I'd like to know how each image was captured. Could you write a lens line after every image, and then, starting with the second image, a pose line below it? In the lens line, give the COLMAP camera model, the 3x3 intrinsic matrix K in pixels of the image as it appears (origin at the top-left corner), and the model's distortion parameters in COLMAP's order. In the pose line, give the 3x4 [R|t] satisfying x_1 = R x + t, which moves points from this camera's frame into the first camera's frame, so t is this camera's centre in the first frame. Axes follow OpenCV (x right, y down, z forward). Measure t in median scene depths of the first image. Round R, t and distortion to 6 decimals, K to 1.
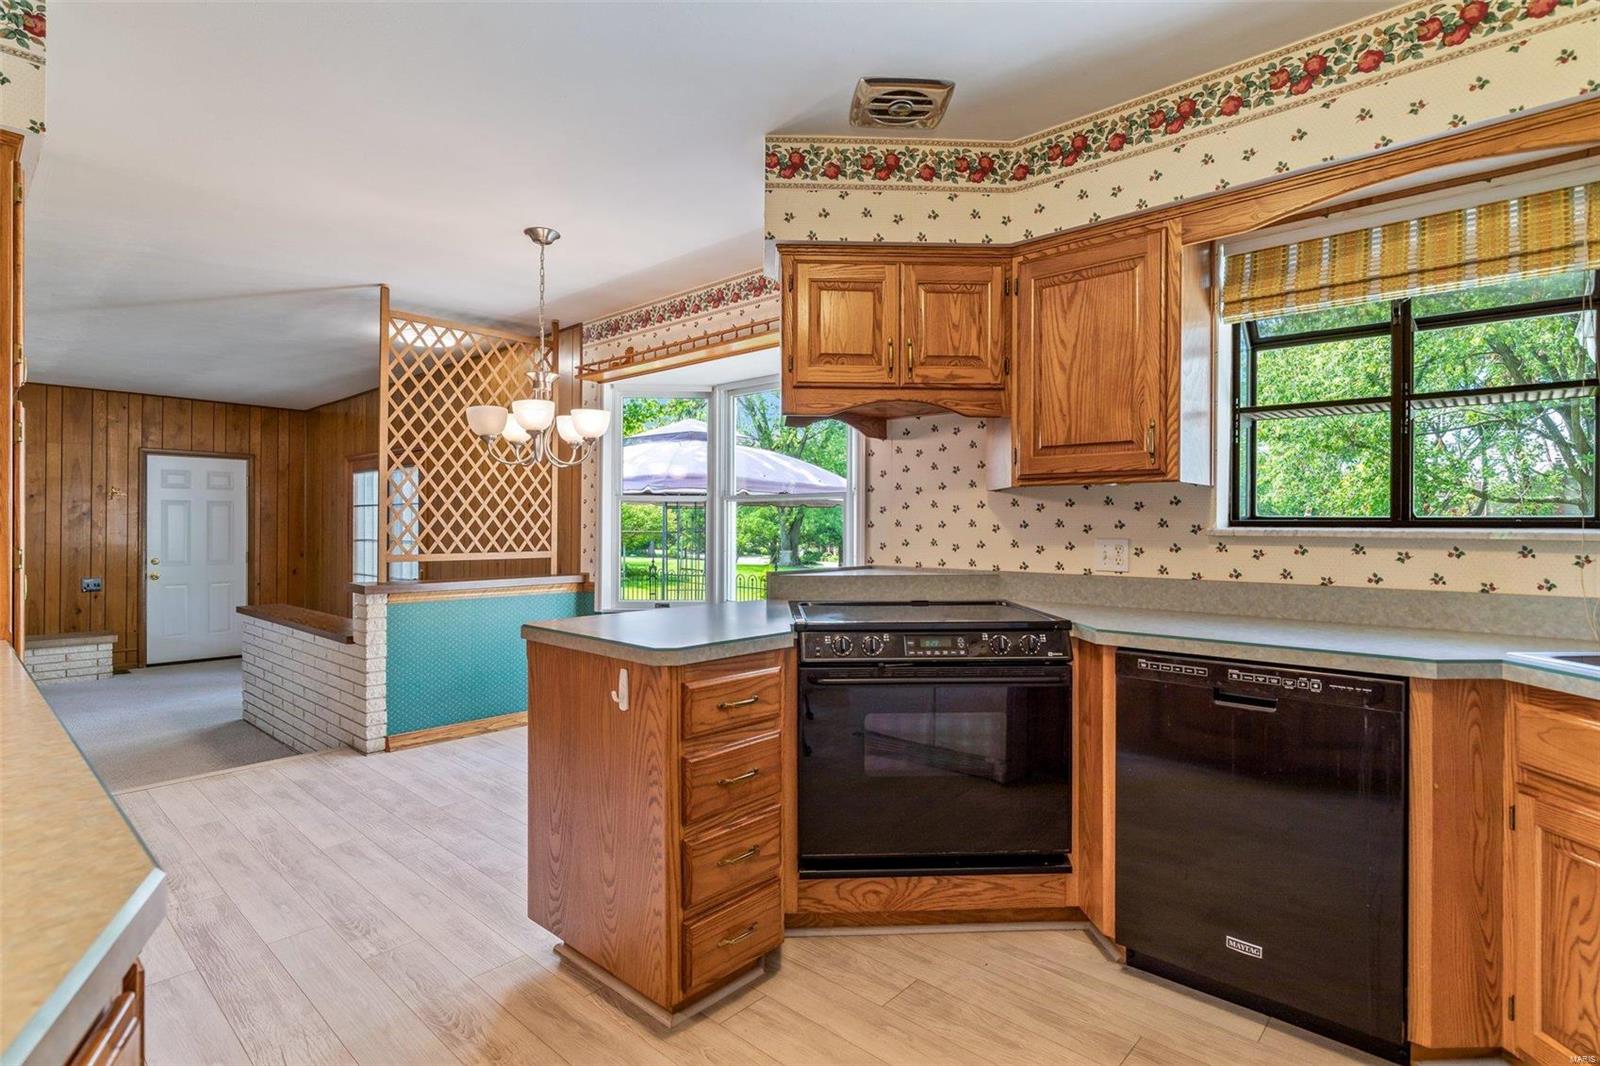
lens RADIAL K [[774.1, 0, 800.0], [0, 774.1, 533.0], [0, 0, 1]] dist [-0.001342, -0.000263]
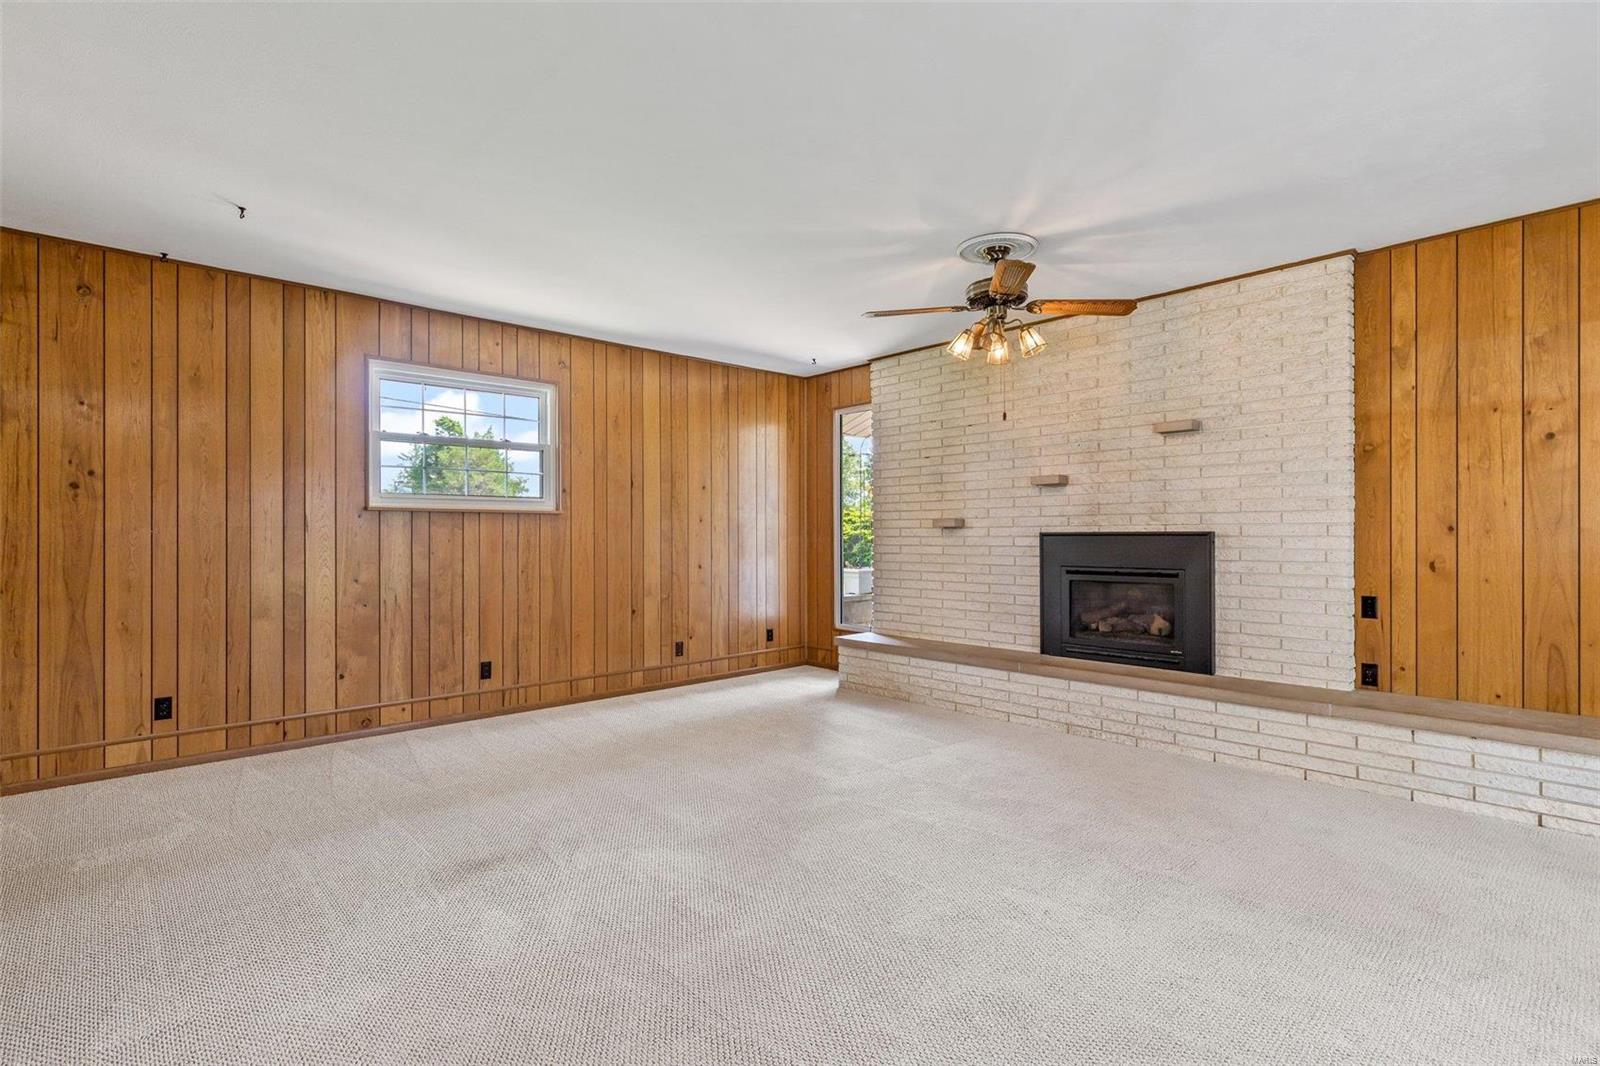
lens RADIAL K [[754.6, 0, 800.0], [0, 754.6, 533.0], [0, 0, 1]] dist [0.000482, -0.001387]
pose [[-0.089149, -0.004430, -0.996008, -0.456382], [-0.002404, 0.999988, -0.004233, 0.018655], [0.996015, 0.002017, -0.089159, 0.551233]]
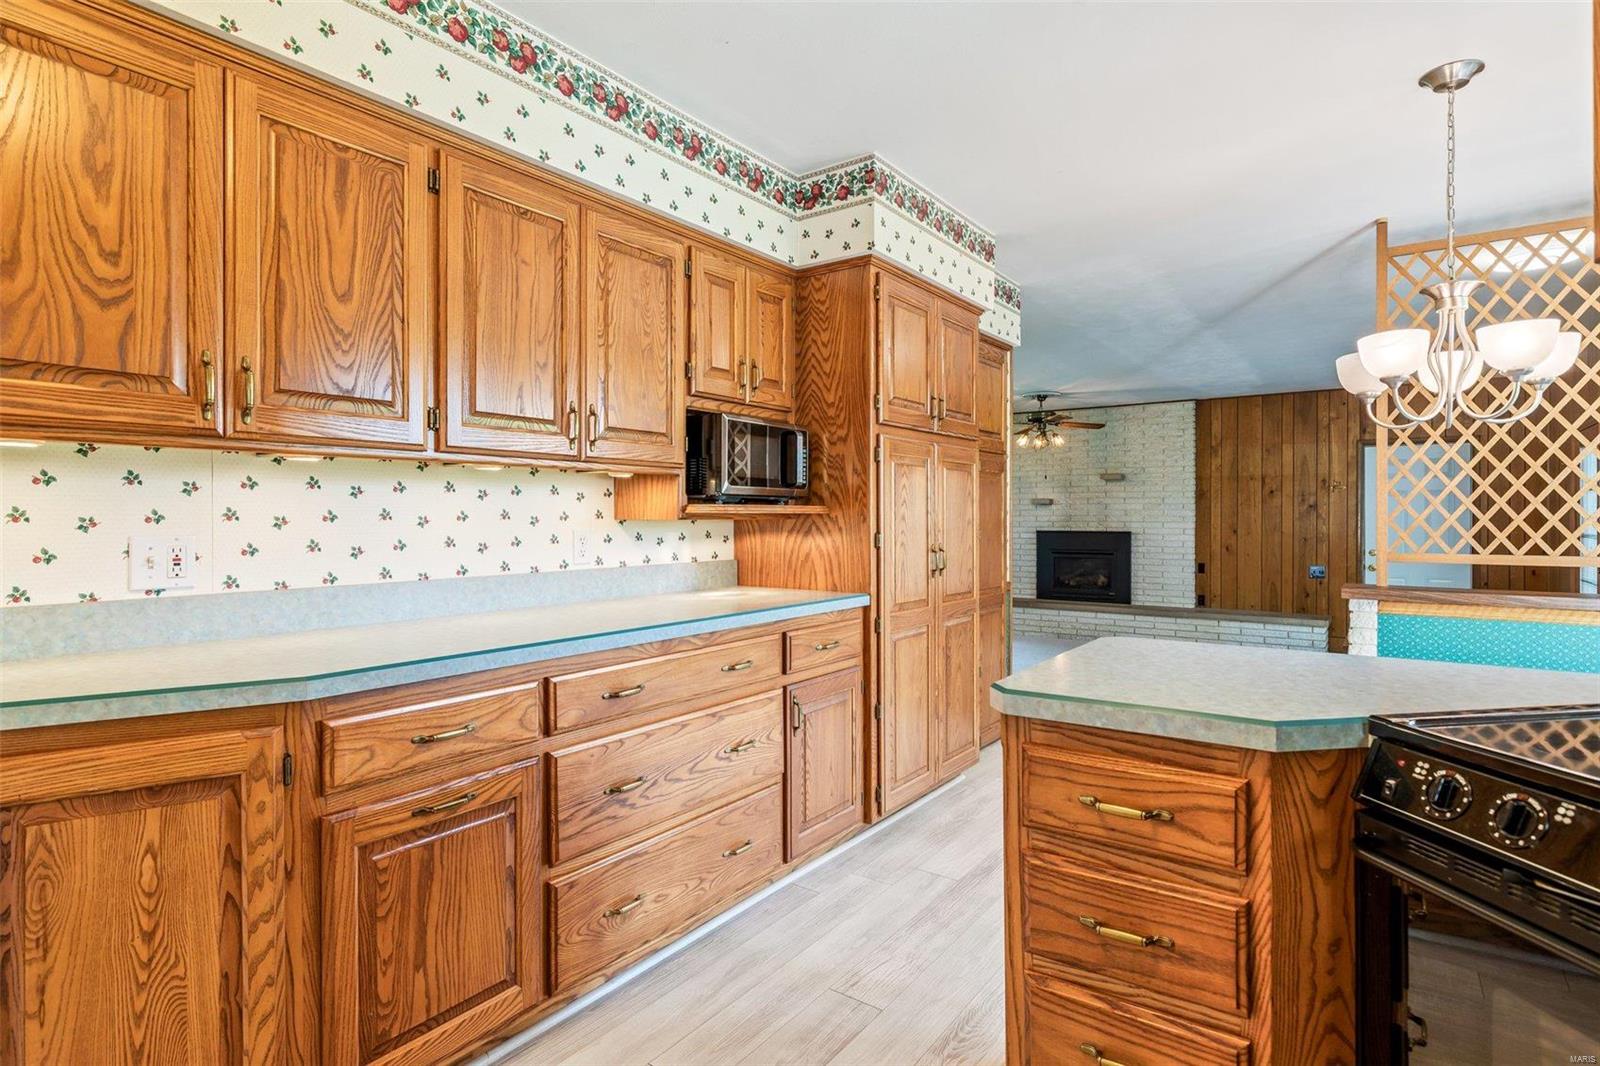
lens RADIAL K [[805.3, 0, 801.9], [0, 805.3, 514.3], [0, 0, 1]] dist [-0.002665, 0.000735]
pose [[0.095821, -0.006773, -0.995376, 0.140068], [-0.005238, 0.999960, -0.007308, -0.001408], [0.995385, 0.005914, 0.095782, 0.180078]]
